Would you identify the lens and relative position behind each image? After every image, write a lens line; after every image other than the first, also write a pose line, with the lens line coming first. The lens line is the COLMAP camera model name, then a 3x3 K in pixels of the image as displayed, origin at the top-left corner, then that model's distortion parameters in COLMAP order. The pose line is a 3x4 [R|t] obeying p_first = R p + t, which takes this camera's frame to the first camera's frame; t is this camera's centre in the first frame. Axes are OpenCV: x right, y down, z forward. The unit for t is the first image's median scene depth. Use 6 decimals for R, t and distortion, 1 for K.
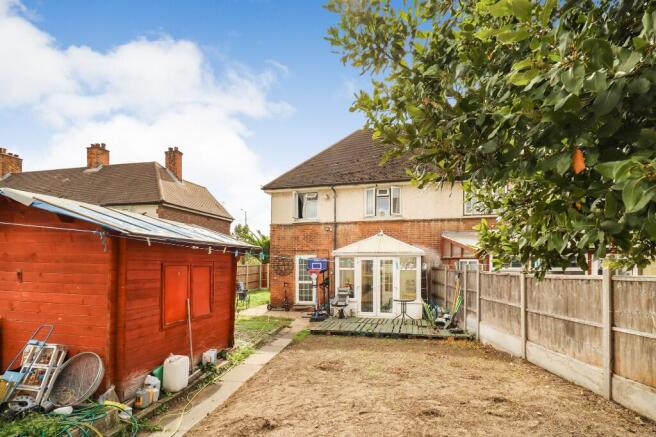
lens RADIAL K [[338.3, 0, 329.2], [0, 338.3, 236.5], [0, 0, 1]] dist [-0.003122, -0.000910]
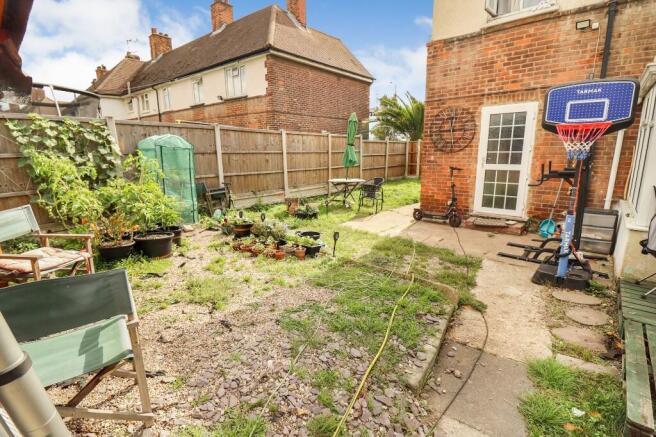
lens RADIAL K [[338.3, 0, 329.2], [0, 338.3, 236.5], [0, 0, 1]] dist [-0.003122, -0.000910]
pose [[0.908633, 0.101240, -0.405137, -0.082850], [0.036541, 0.947170, 0.318644, 0.067237], [0.415993, -0.304334, 0.856931, 0.466434]]
